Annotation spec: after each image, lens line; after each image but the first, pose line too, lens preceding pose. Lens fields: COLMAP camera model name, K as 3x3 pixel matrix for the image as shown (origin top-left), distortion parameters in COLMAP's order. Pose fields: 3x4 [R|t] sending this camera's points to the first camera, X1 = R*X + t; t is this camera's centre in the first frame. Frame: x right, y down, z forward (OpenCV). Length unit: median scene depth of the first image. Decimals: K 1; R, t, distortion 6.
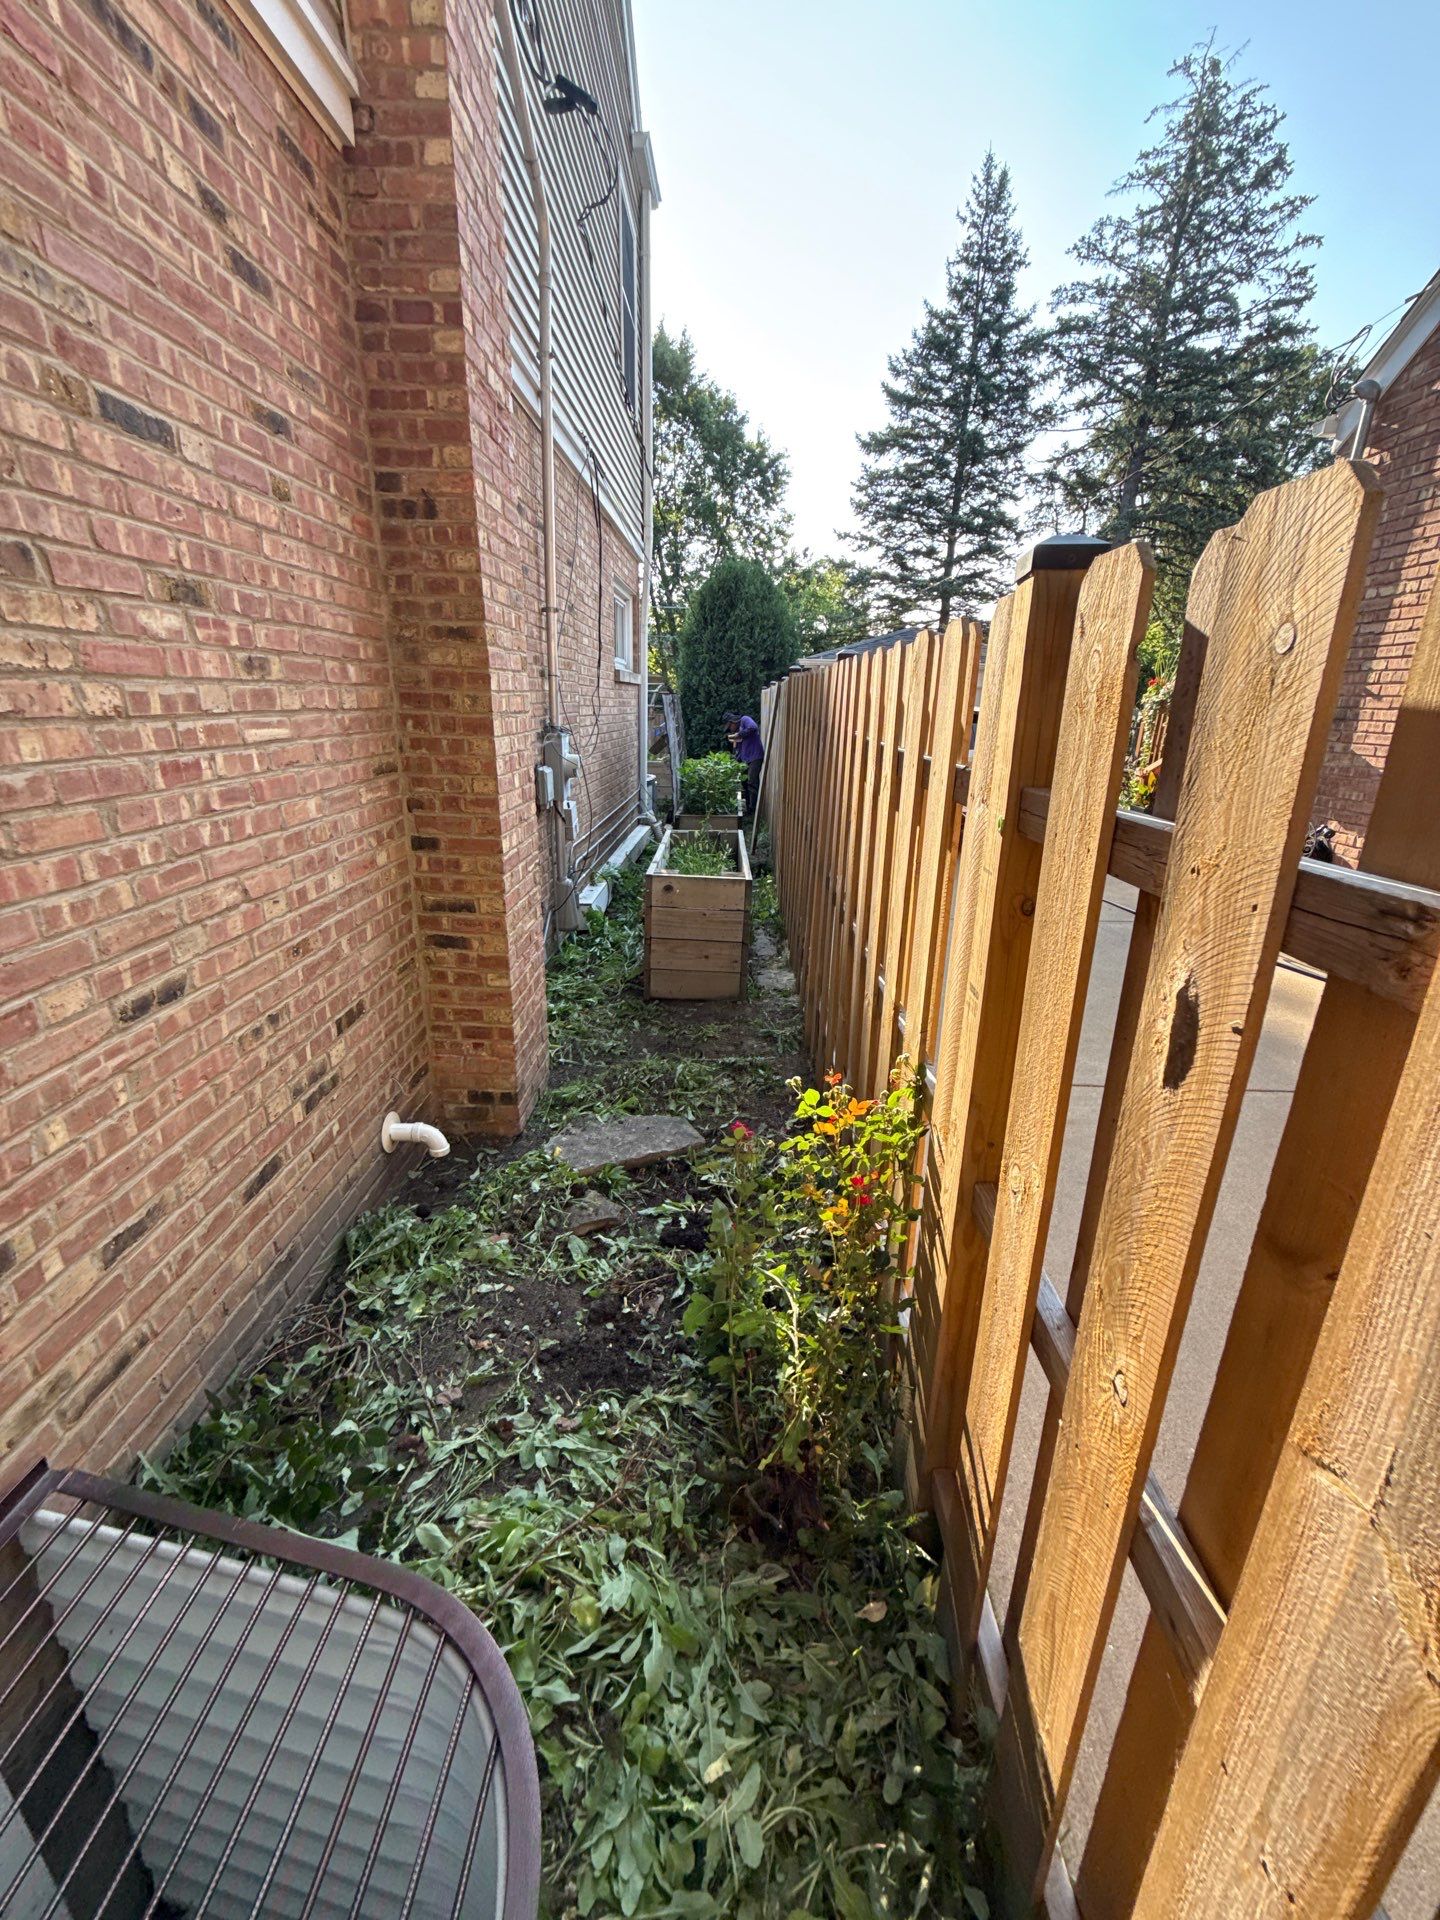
lens RADIAL K [[762.1, 0, 715.8], [0, 762.1, 954.7], [0, 0, 1]] dist [-0.001114, -0.000207]
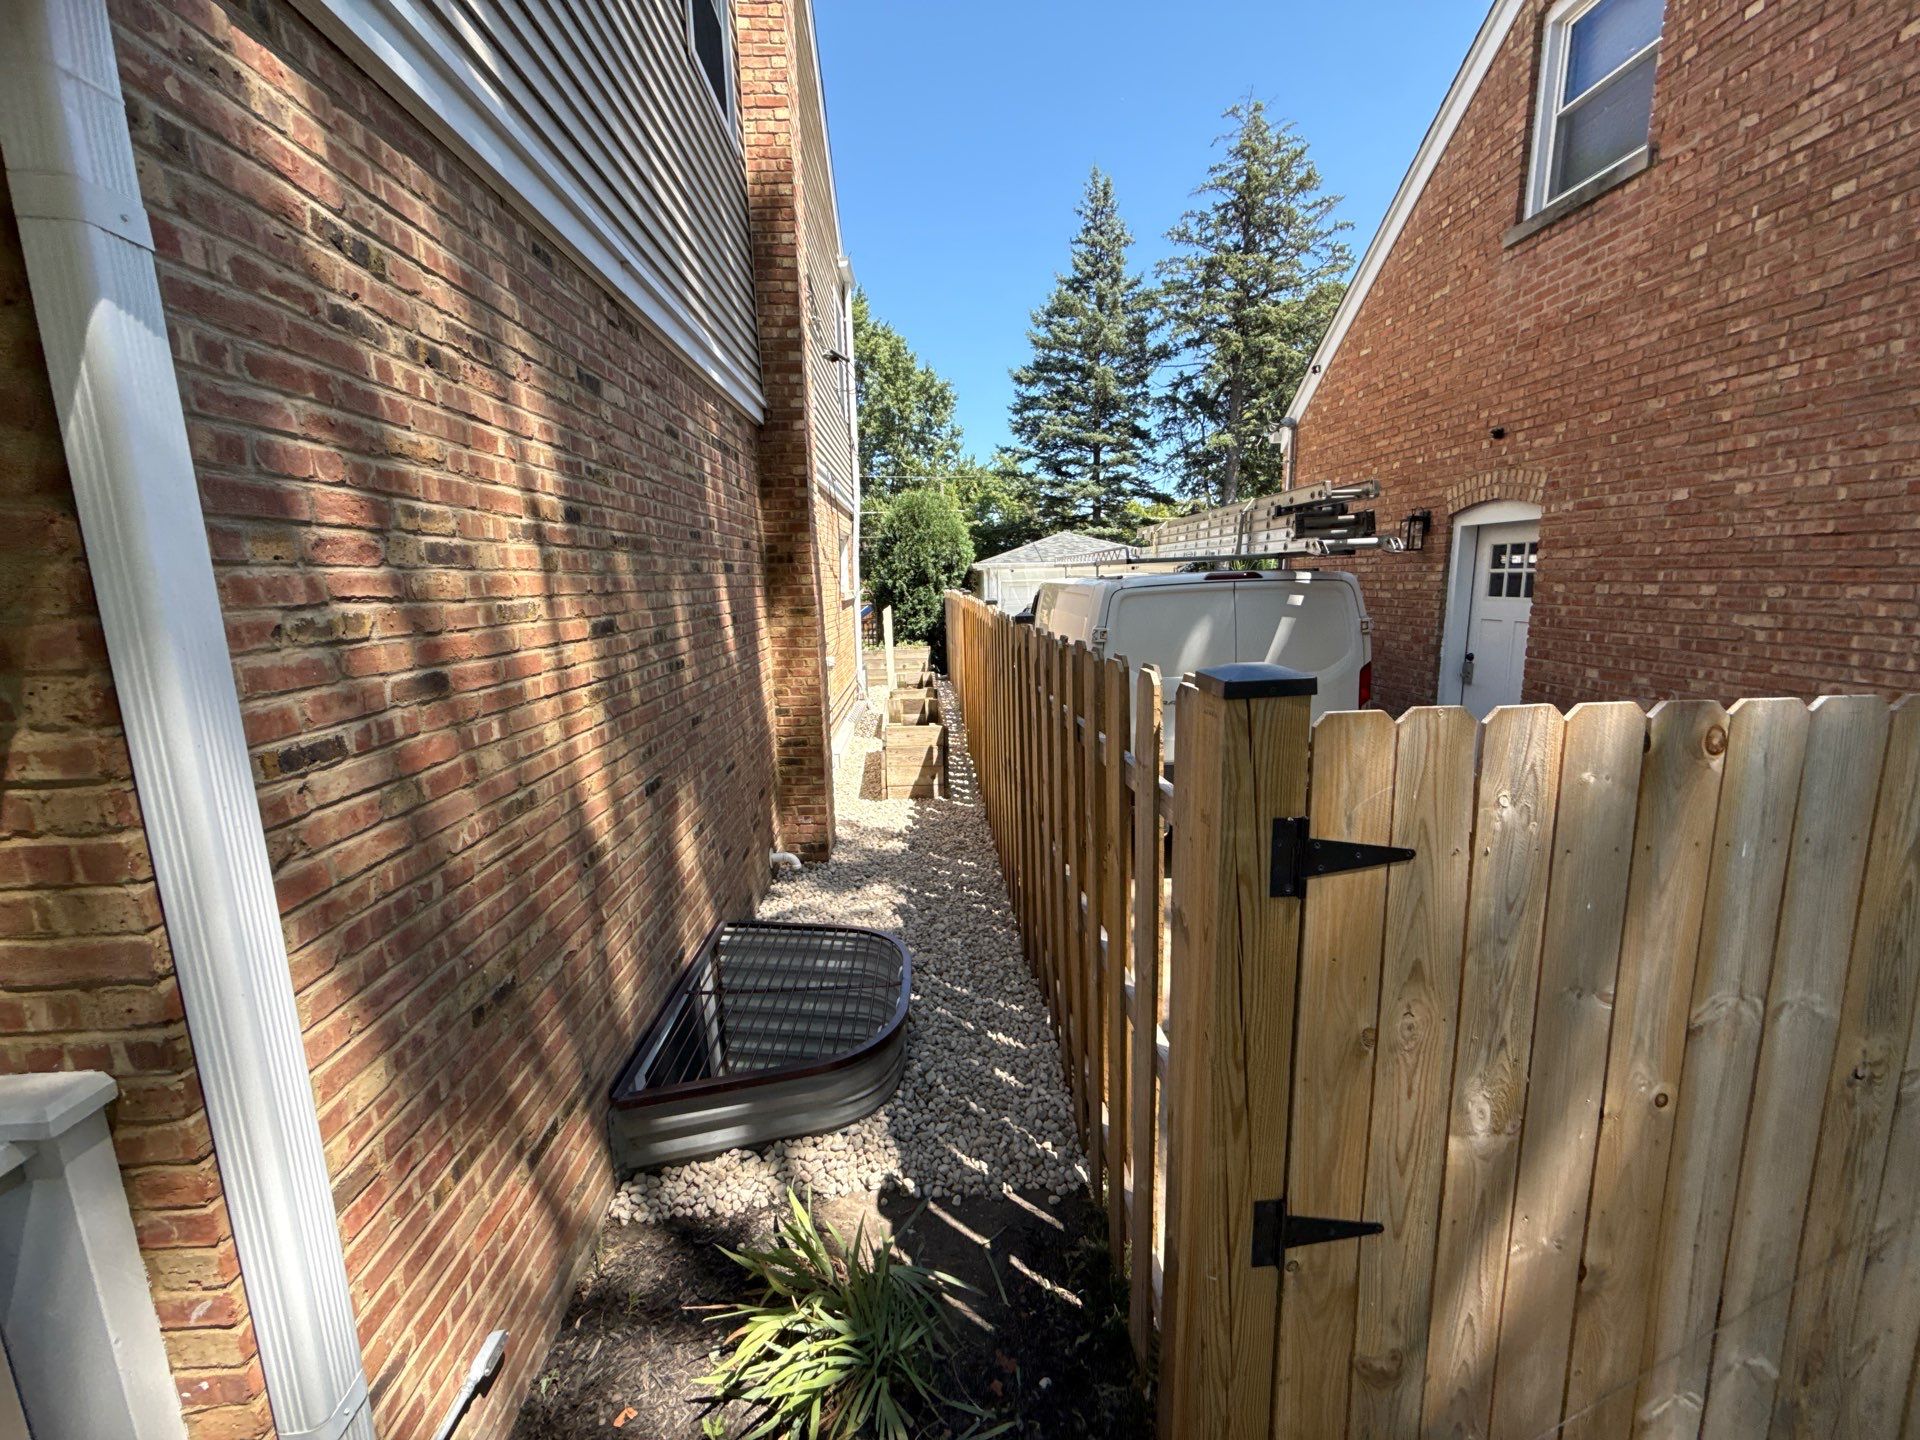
lens RADIAL K [[762.1, 0, 953.2], [0, 762.1, 710.2], [0, 0, 1]] dist [-0.001114, -0.000207]
pose [[0.996504, -0.058990, 0.059160, -0.006028], [0.067351, 0.986223, -0.151091, 0.019453], [-0.049433, 0.154547, 0.986748, -0.105705]]
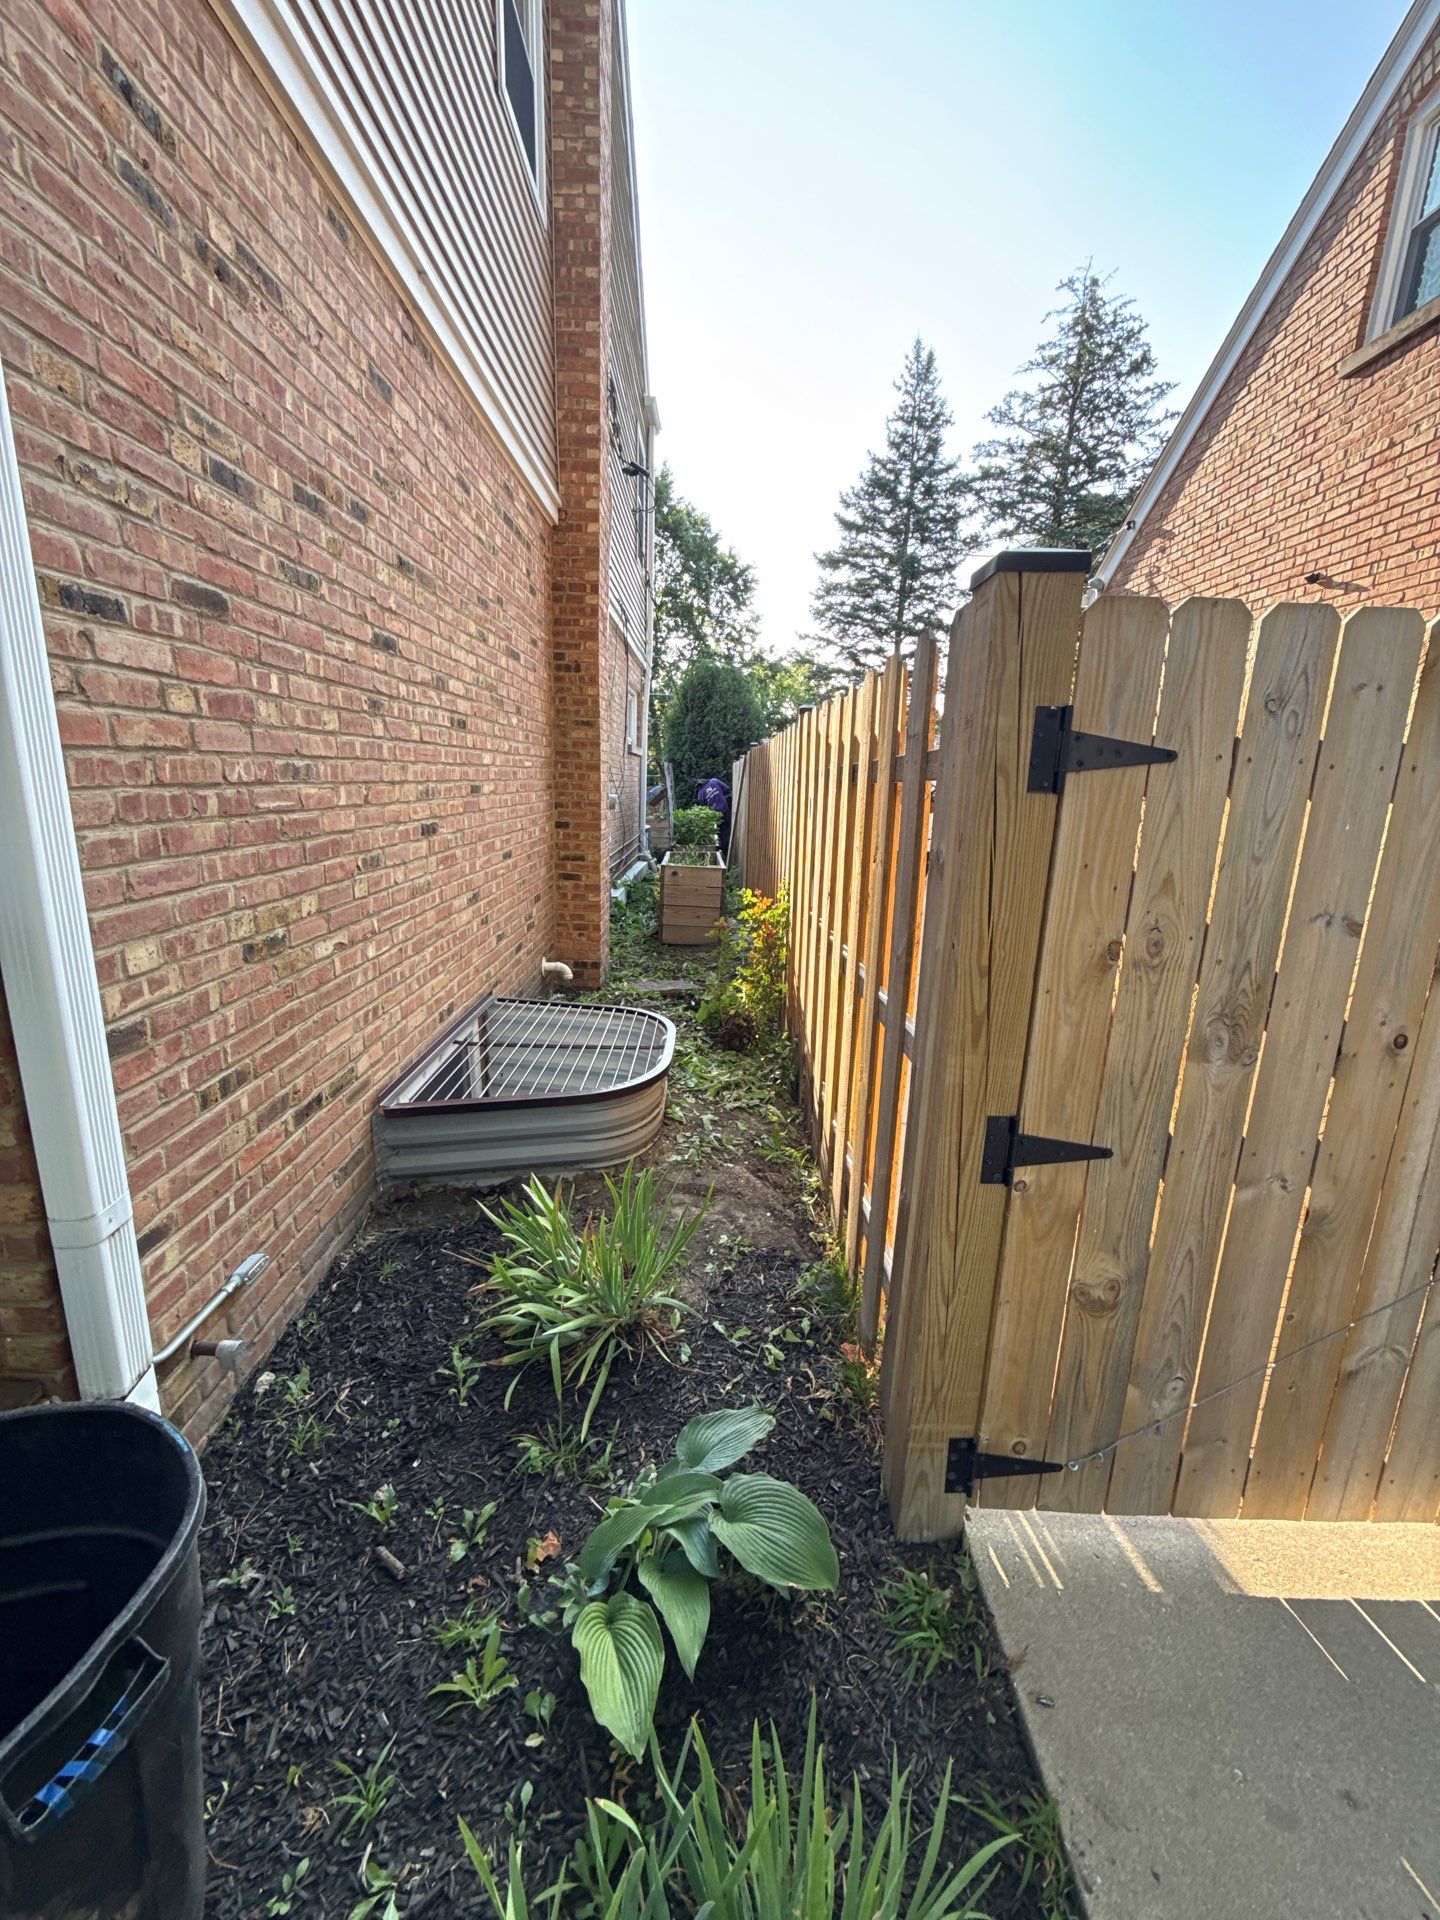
lens RADIAL K [[762.1, 0, 718.4], [0, 762.1, 952.1], [0, 0, 1]] dist [-0.001114, -0.000207]
pose [[0.999277, 0.001079, 0.038003, -0.005303], [0.002637, 0.995222, -0.097606, 0.040916], [-0.037926, 0.097635, 0.994499, -0.103610]]
